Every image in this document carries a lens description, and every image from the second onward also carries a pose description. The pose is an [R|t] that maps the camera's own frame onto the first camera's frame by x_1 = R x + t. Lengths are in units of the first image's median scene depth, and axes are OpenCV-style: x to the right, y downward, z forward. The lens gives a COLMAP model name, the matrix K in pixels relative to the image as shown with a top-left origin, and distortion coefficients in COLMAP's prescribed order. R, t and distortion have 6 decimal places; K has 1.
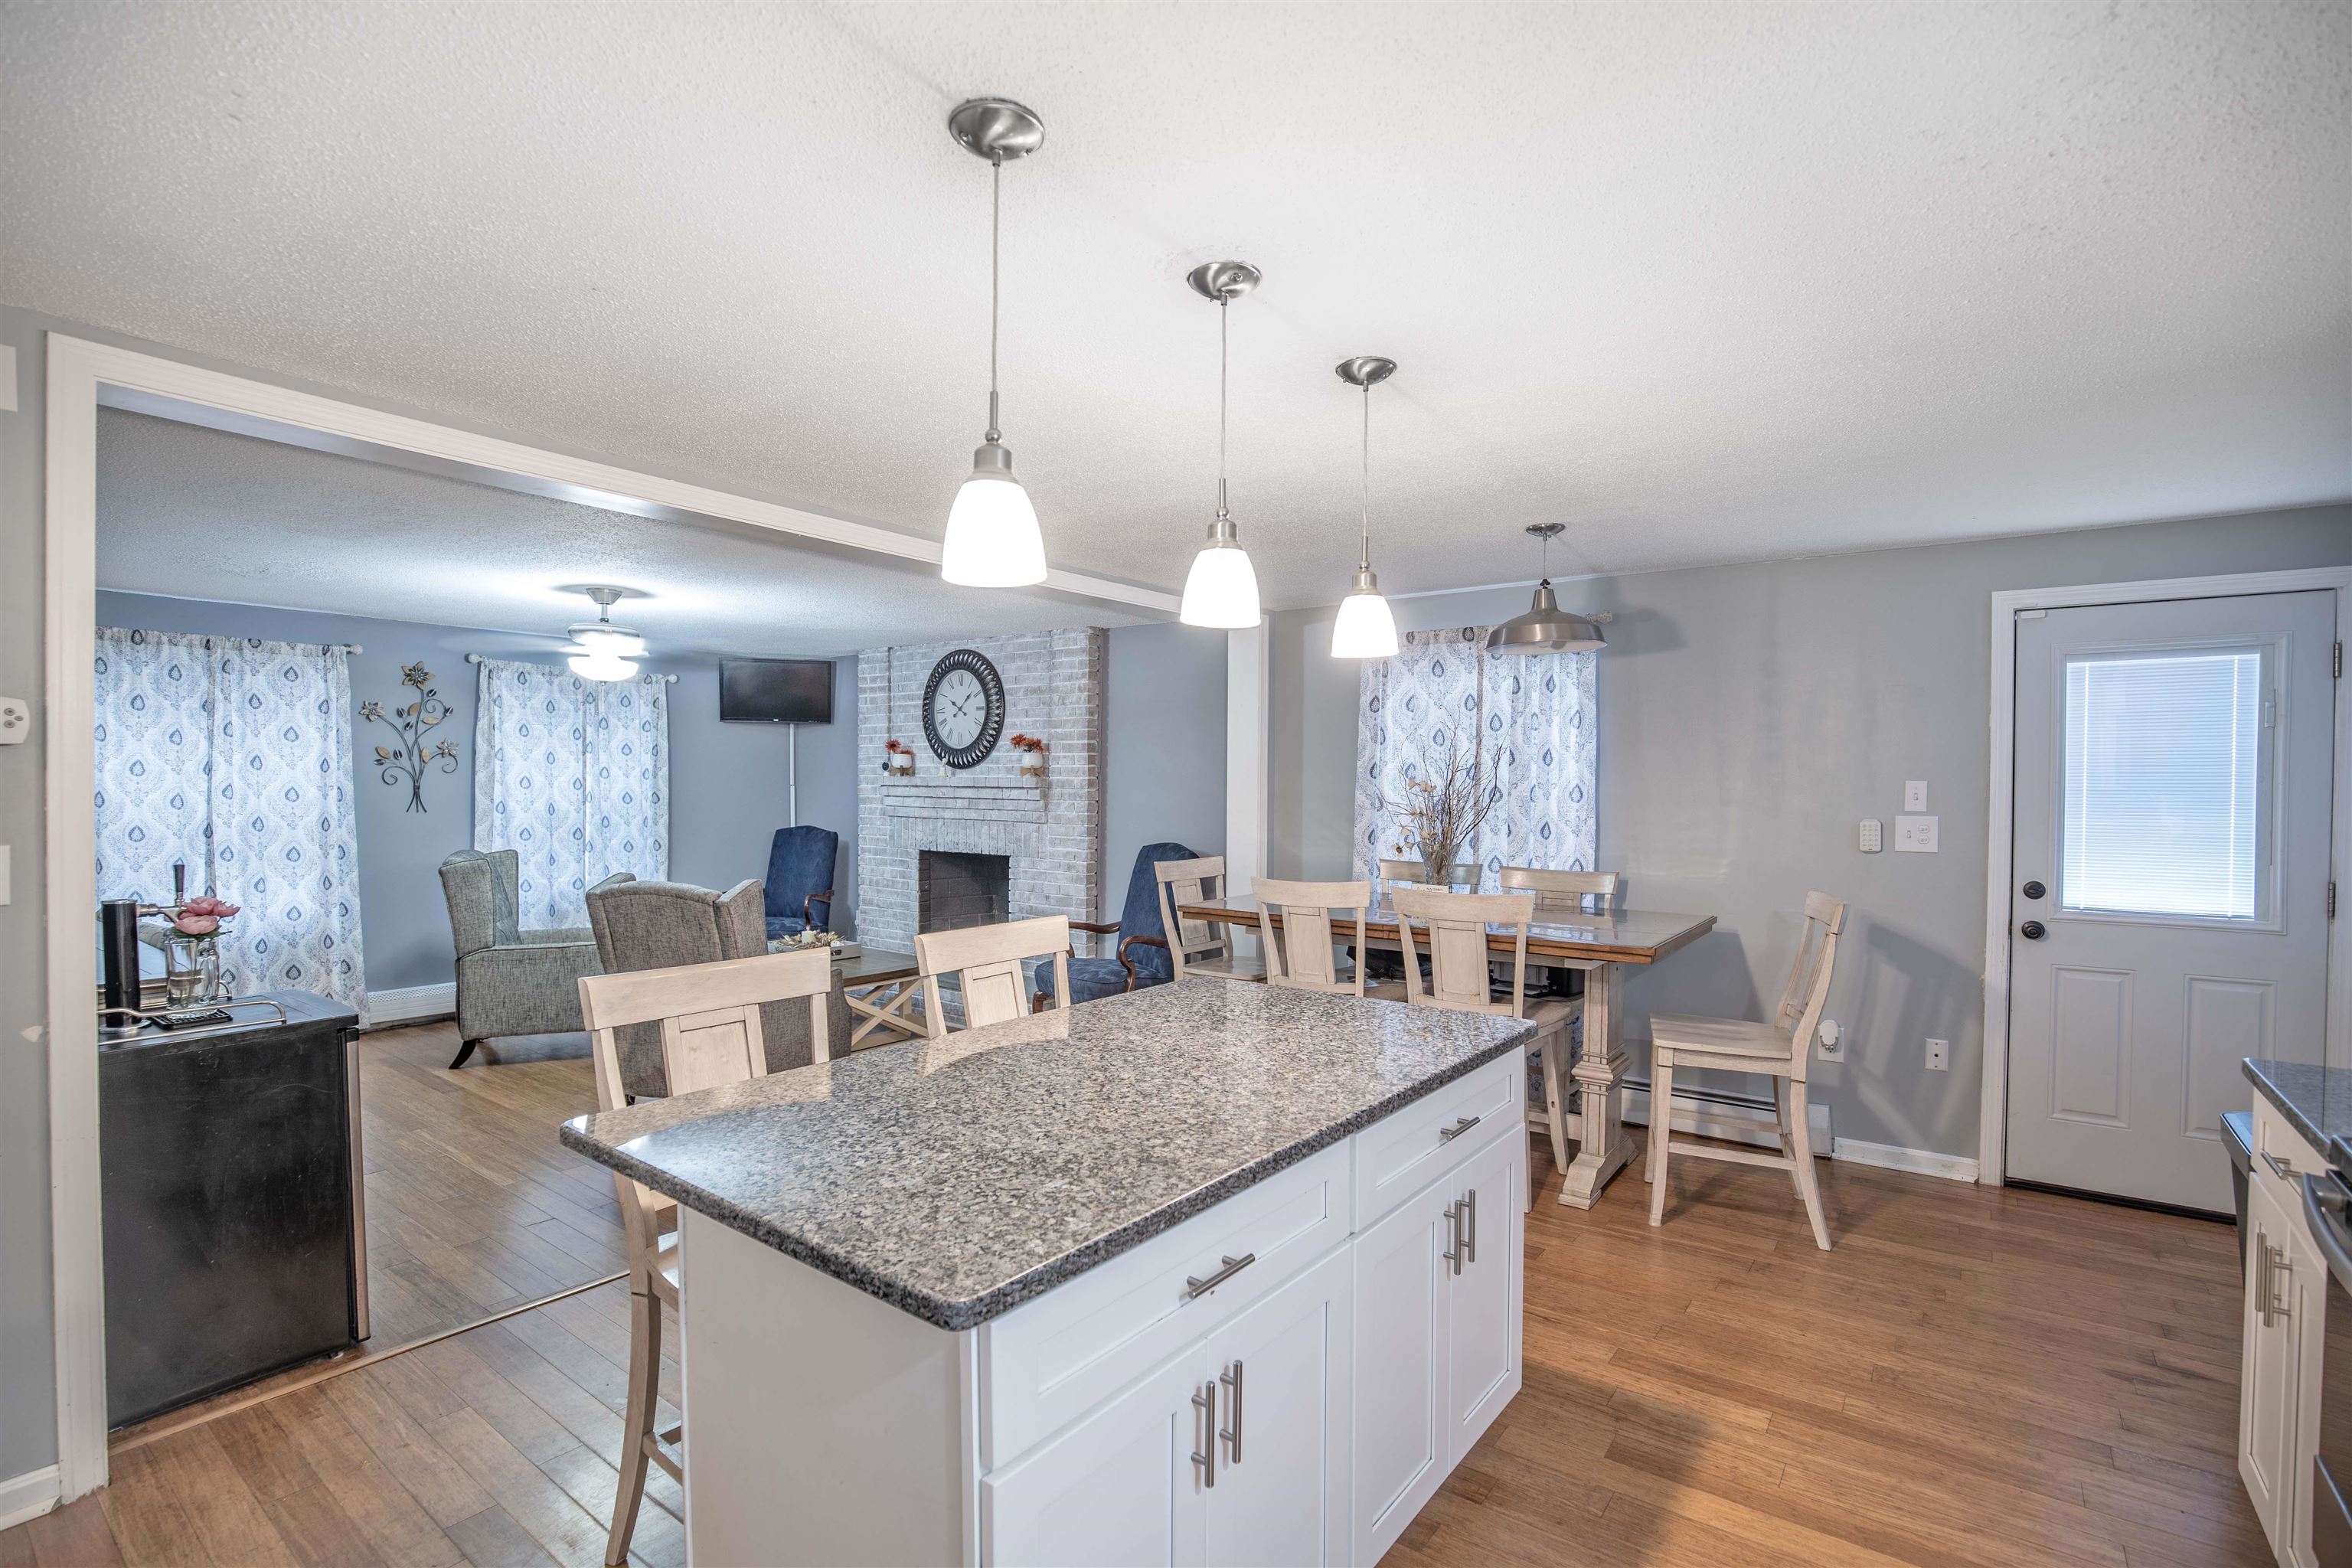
lens RADIAL K [[1092.4, 0, 1163.5], [0, 1092.4, 800.8], [0, 0, 1]] dist [-0.033317, 0.007508]
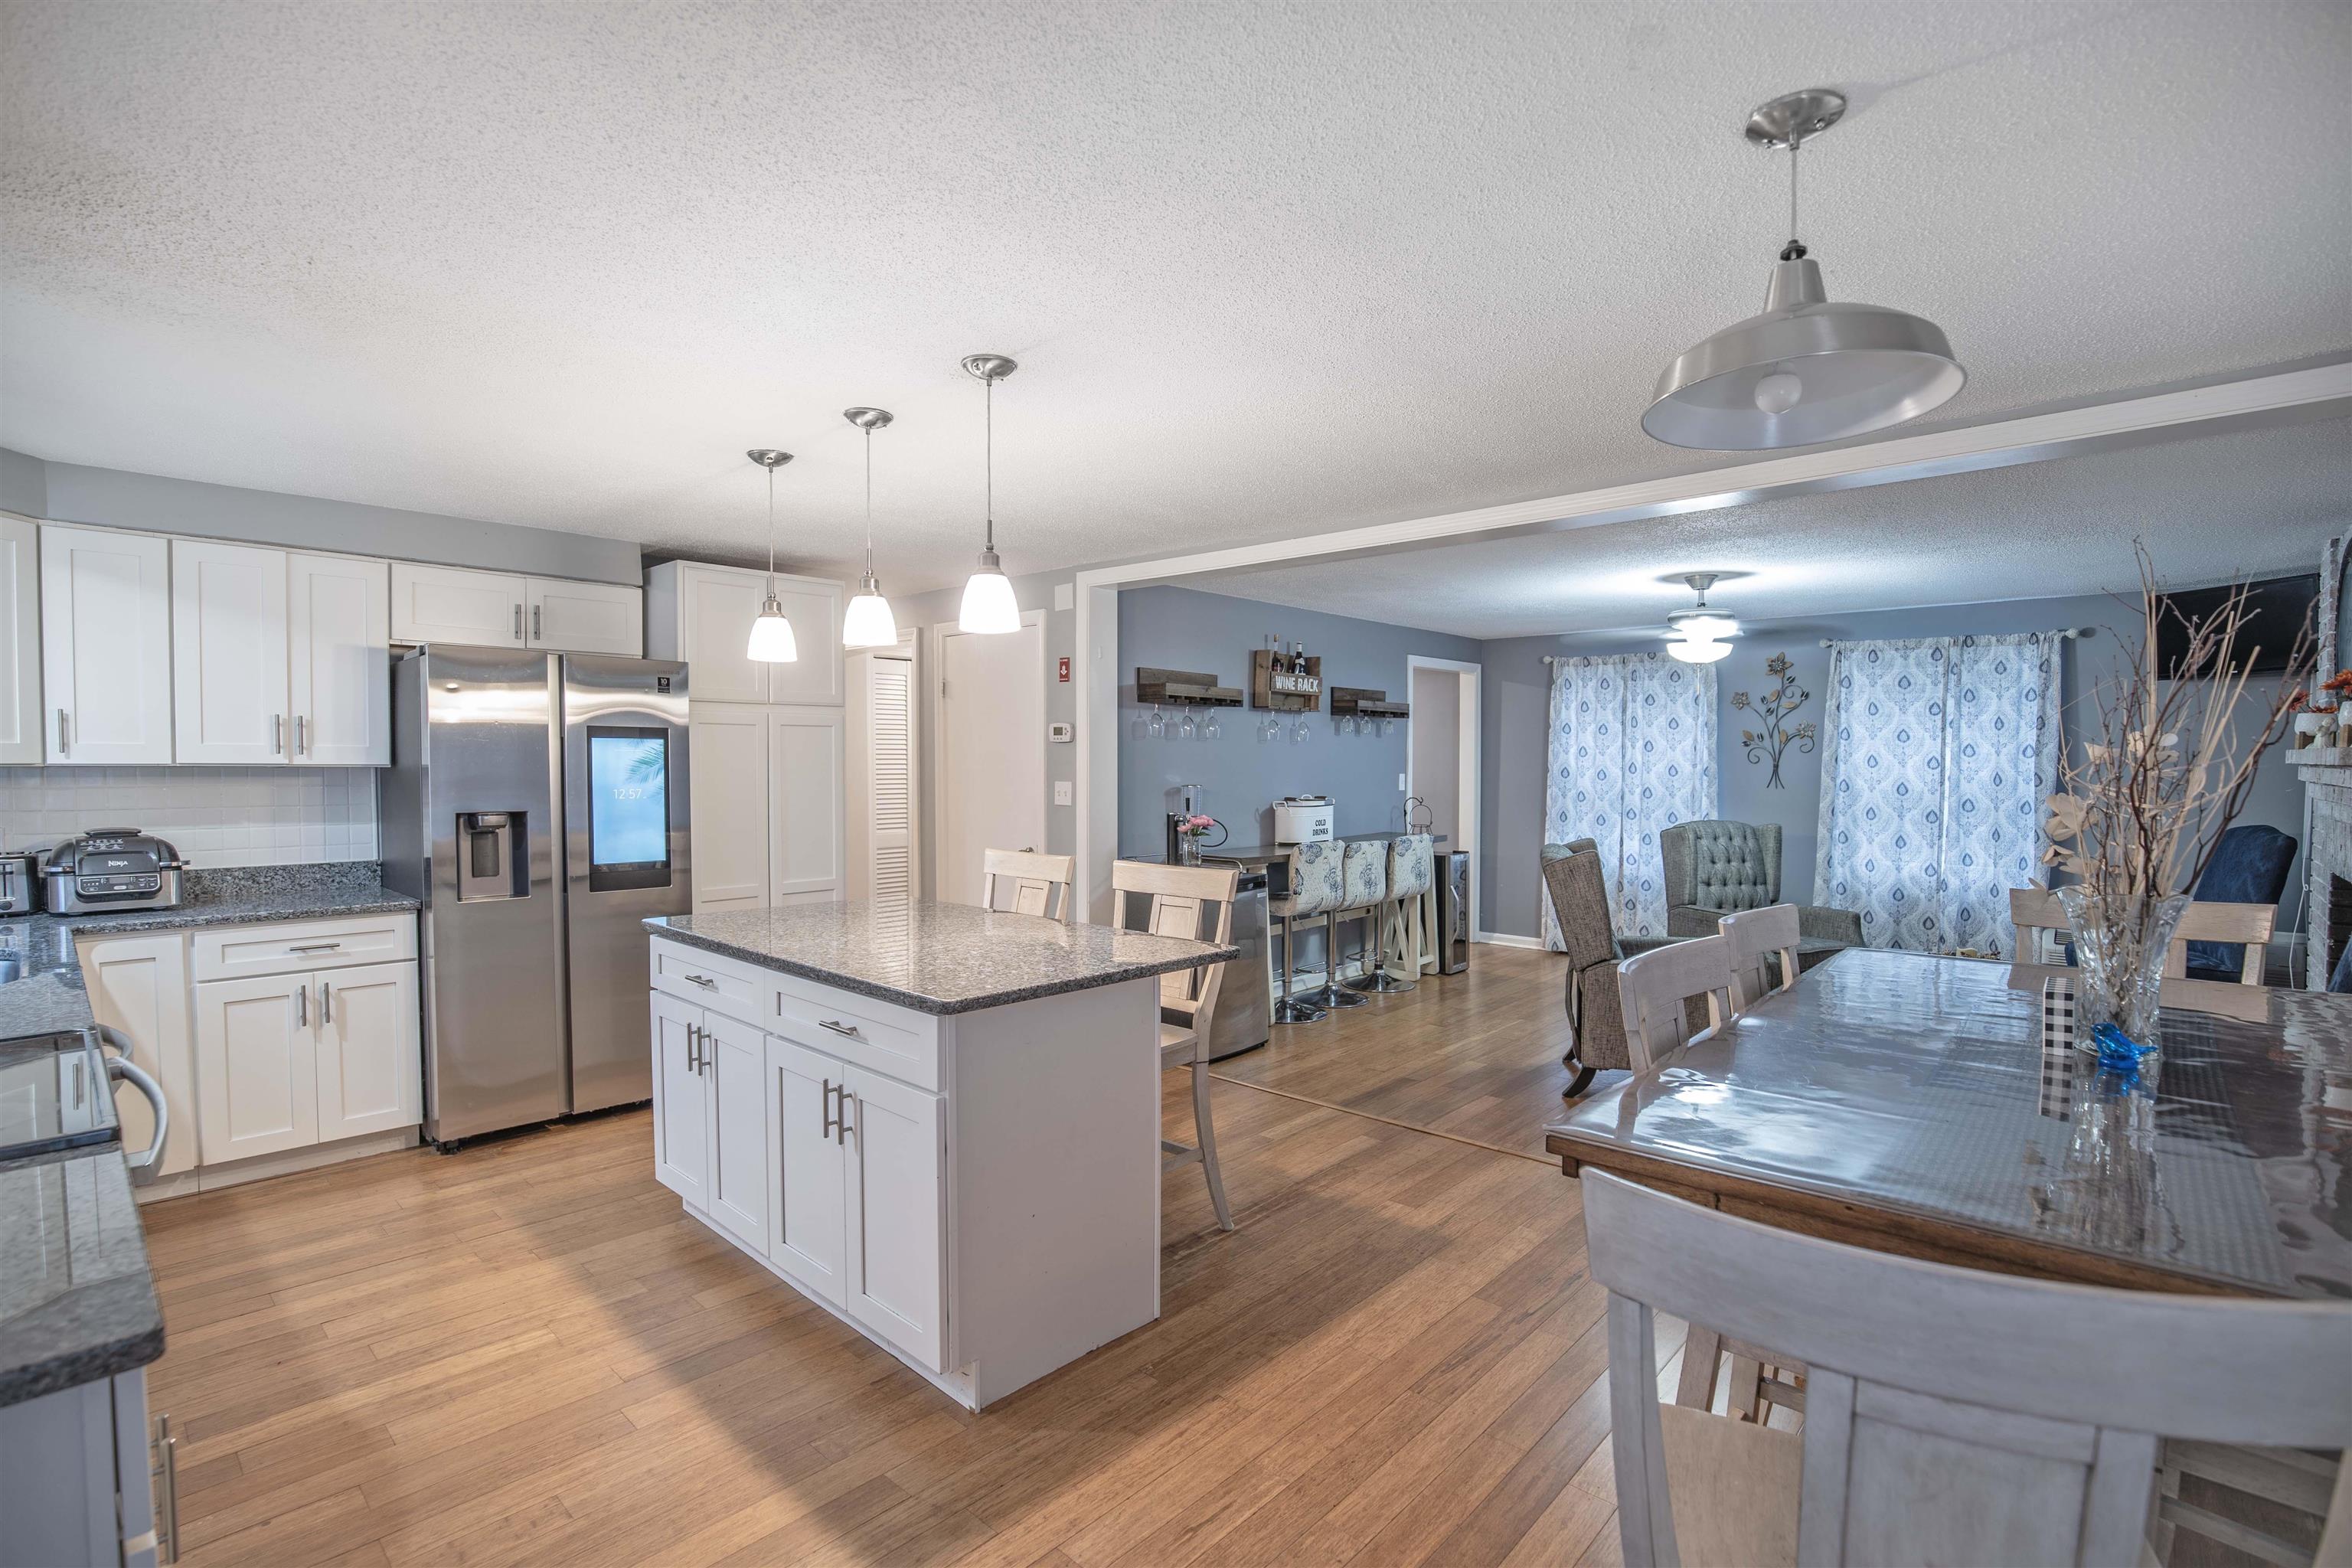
lens RADIAL K [[1092.4, 0, 1157.6], [0, 1092.4, 818.7], [0, 0, 1]] dist [-0.033317, 0.007508]
pose [[-0.101345, 0.045711, -0.993801, 0.475971], [-0.020105, 0.998646, 0.047984, 0.001245], [0.994648, 0.024843, -0.100288, 0.461118]]
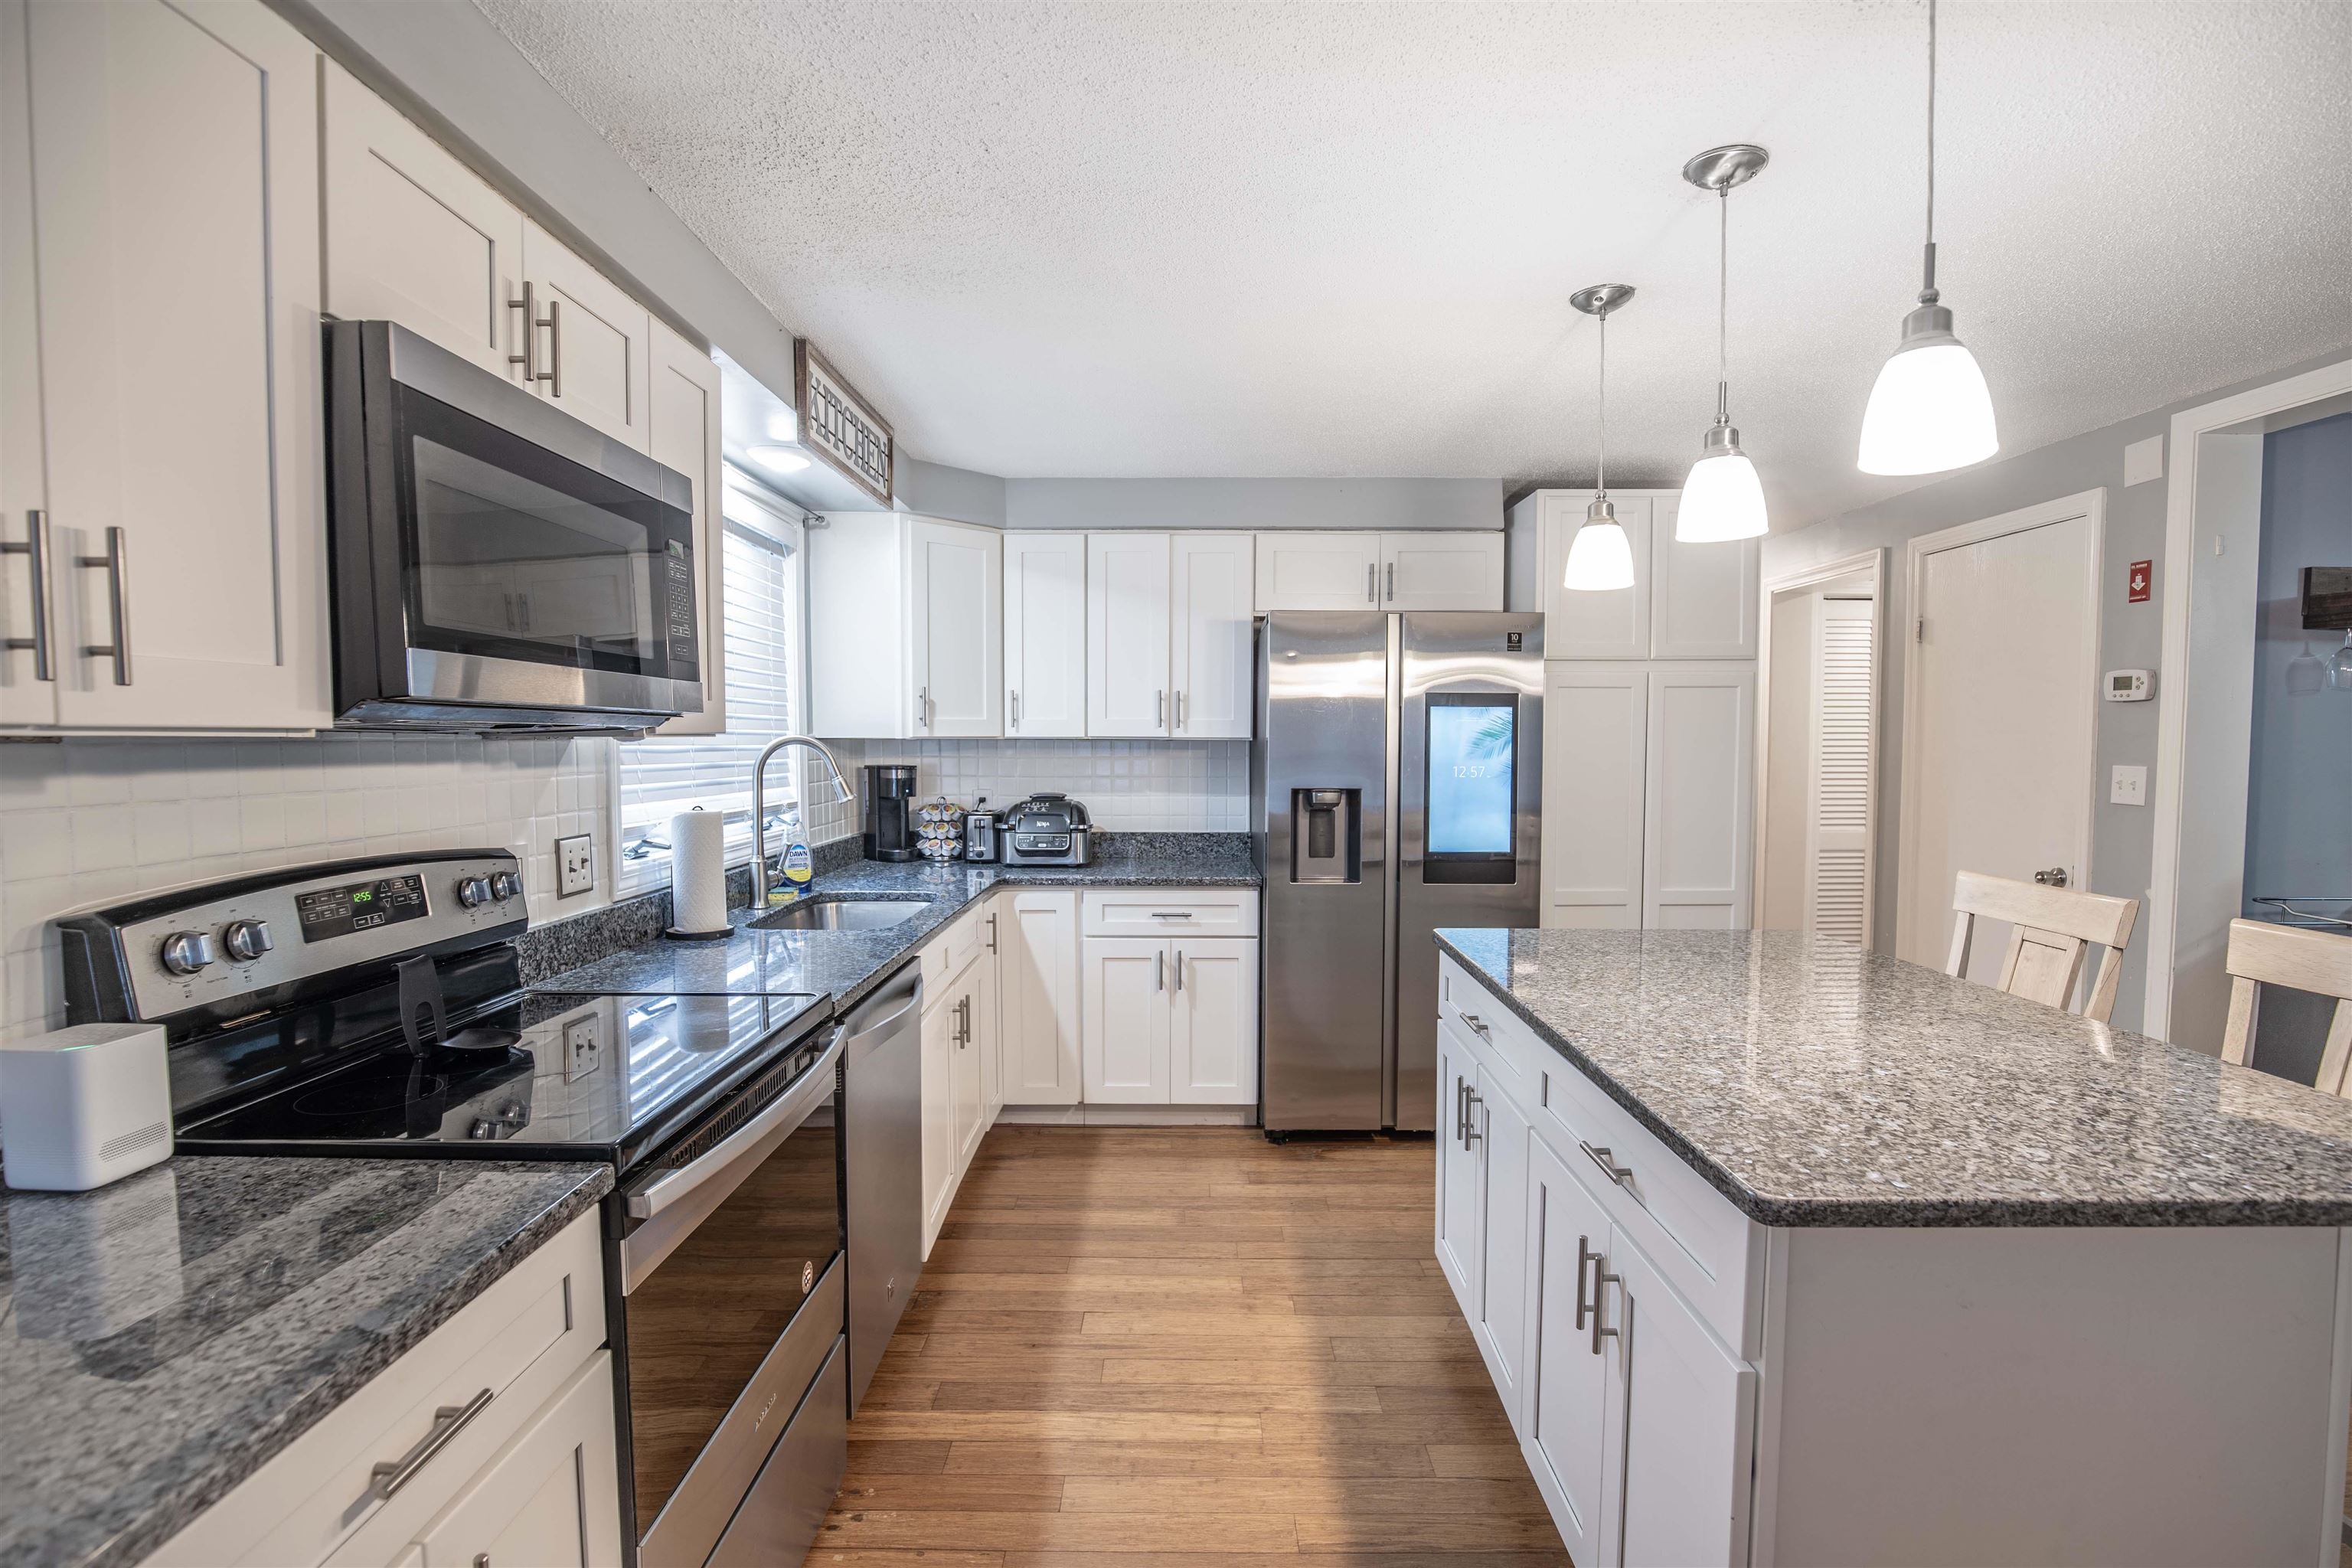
lens RADIAL K [[1092.4, 0, 1200.8], [0, 1092.4, 802.0], [0, 0, 1]] dist [-0.033317, 0.007508]
pose [[-0.792187, 0.028639, -0.609606, 0.304714], [-0.014787, 0.997704, 0.066087, 0.004743], [0.610099, 0.061368, -0.789945, 0.436688]]
